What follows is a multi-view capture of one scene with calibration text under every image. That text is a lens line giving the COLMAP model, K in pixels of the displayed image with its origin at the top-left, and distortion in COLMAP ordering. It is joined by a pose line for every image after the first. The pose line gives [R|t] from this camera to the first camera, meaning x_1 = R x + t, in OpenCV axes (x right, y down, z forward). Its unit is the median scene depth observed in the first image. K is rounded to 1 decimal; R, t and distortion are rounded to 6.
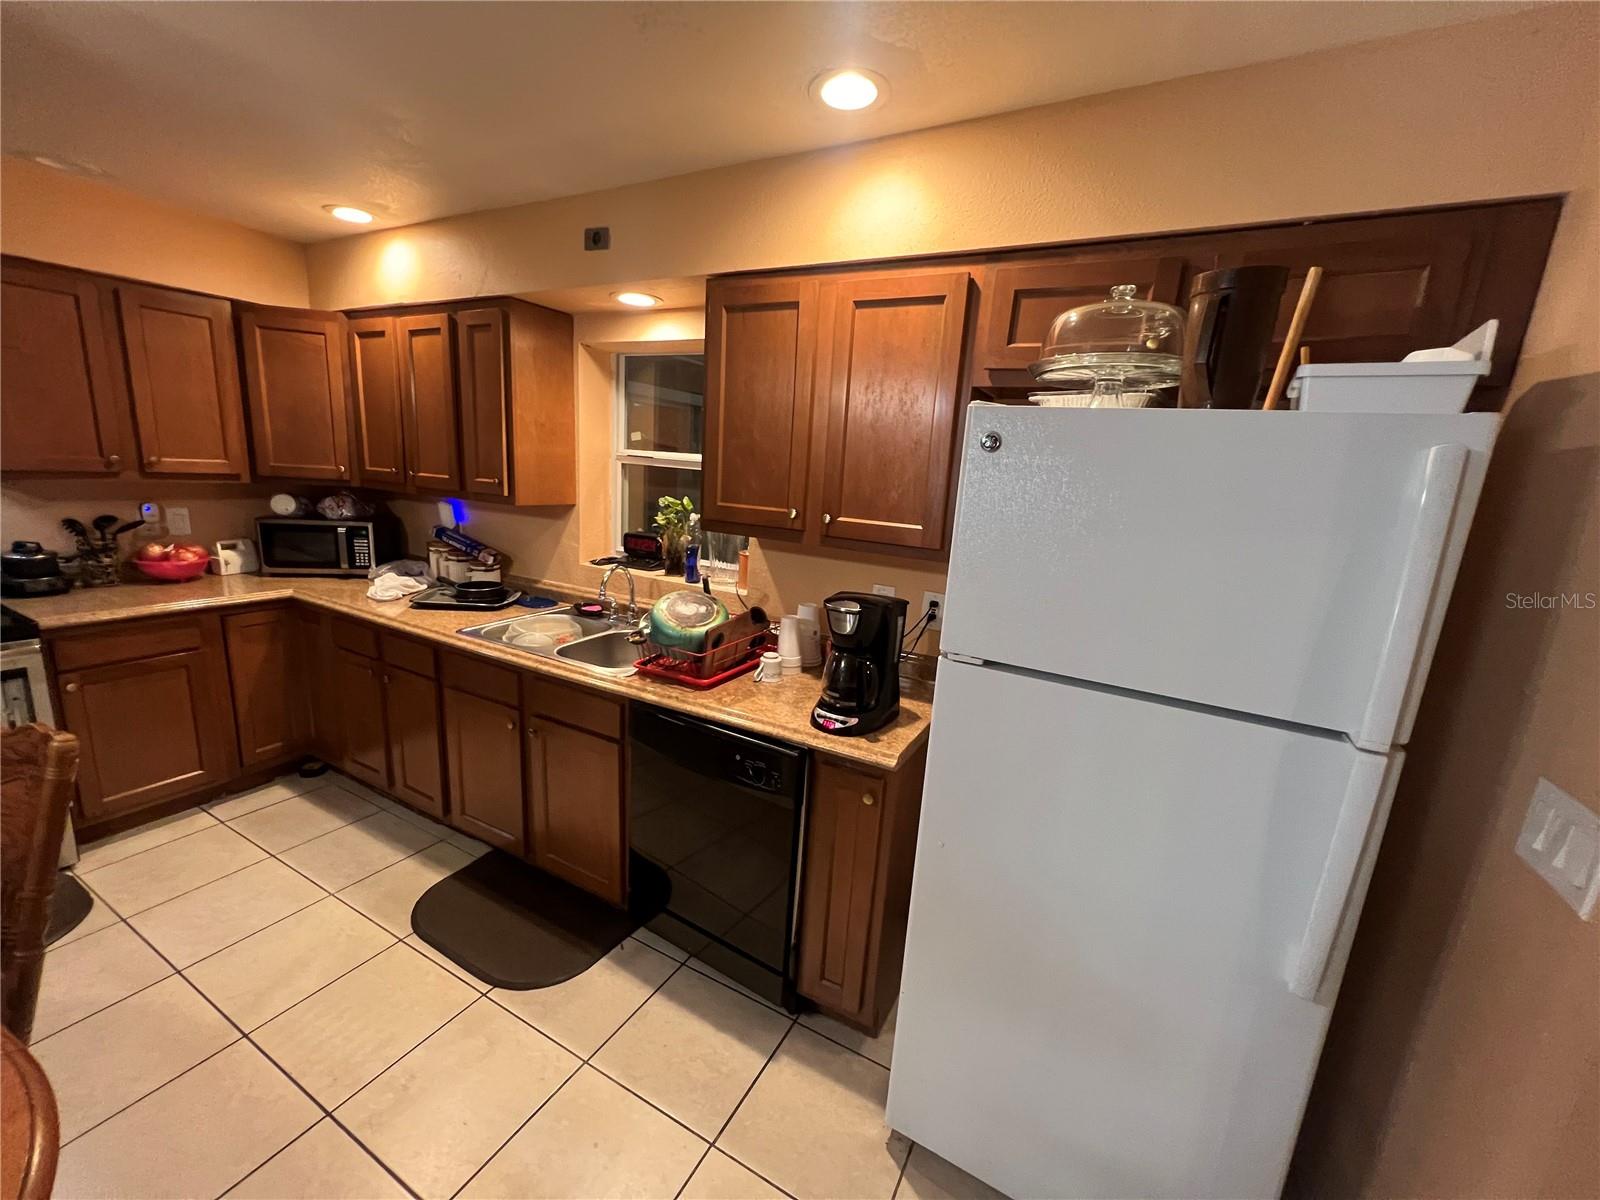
lens RADIAL K [[636.5, 0, 799.5], [0, 636.5, 601.8], [0, 0, 1]] dist [-0.000769, 0.000558]
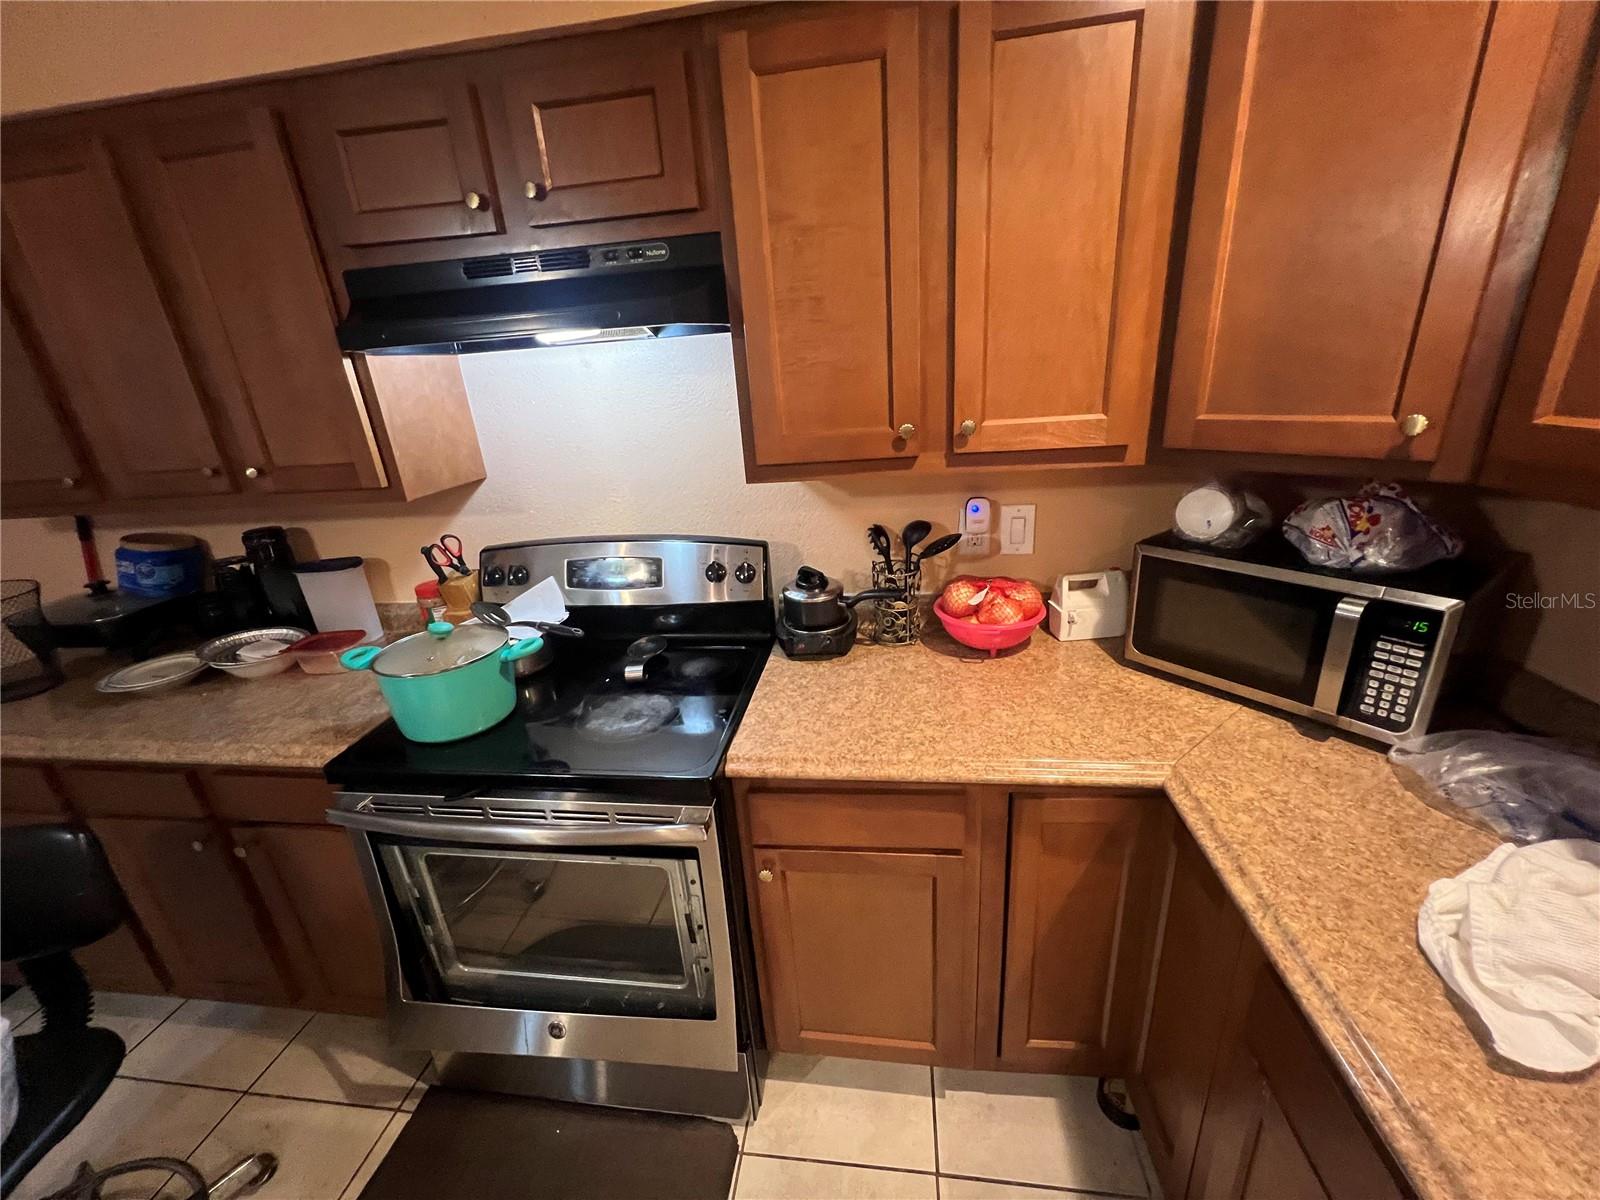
lens RADIAL K [[636.5, 0, 800.7], [0, 636.5, 600.4], [0, 0, 1]] dist [-0.000769, 0.000558]
pose [[0.348080, 0.233362, -0.907955, -0.542349], [-0.107313, 0.972074, 0.208701, -0.163117], [0.931302, 0.024791, 0.363403, 0.641986]]
